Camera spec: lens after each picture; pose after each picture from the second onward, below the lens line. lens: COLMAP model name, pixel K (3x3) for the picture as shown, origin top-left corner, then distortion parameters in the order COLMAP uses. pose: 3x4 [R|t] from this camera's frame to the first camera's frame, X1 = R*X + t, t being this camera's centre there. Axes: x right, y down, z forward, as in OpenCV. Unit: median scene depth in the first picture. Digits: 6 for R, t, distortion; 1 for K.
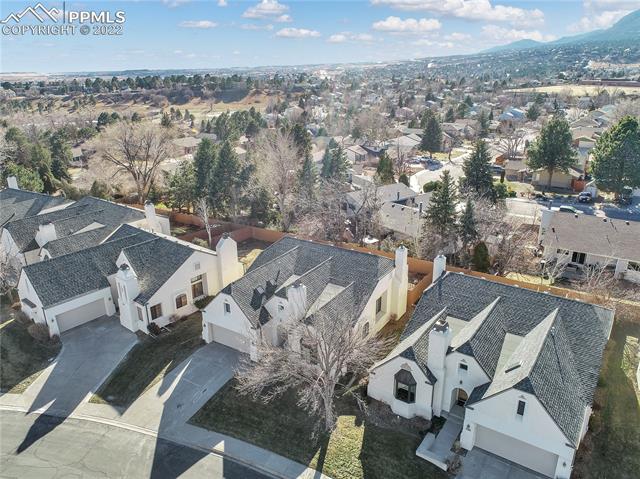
lens RADIAL K [[484.3, 0, 320.0], [0, 484.3, 239.5], [0, 0, 1]] dist [-0.007998, 0.002178]
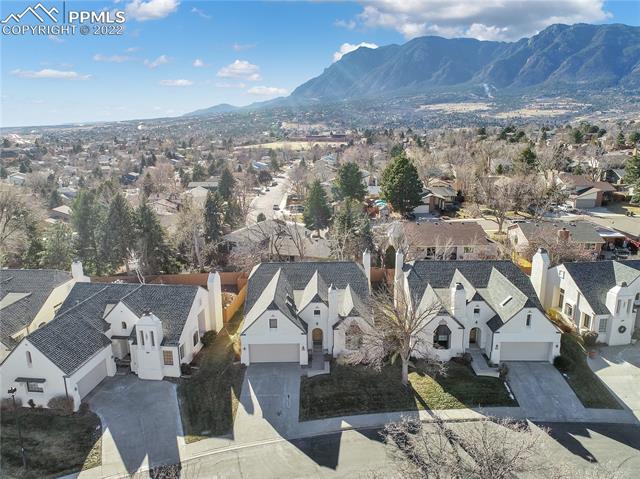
lens RADIAL K [[484.3, 0, 320.0], [0, 484.3, 239.5], [0, 0, 1]] dist [-0.007998, 0.002178]
pose [[0.839206, -0.128448, 0.528426, -0.665844], [0.190209, 0.979659, -0.063942, 0.045735], [-0.509464, 0.154172, 0.846568, -0.016297]]
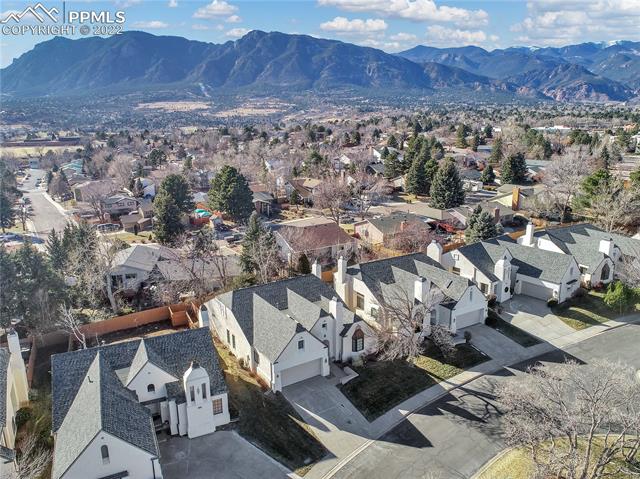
lens RADIAL K [[484.3, 0, 320.0], [0, 484.3, 239.5], [0, 0, 1]] dist [-0.007998, 0.002178]
pose [[0.422820, -0.219958, 0.879114, -1.142082], [0.319530, 0.943977, 0.082505, -0.177222], [-0.848011, 0.246018, 0.469416, 0.361788]]
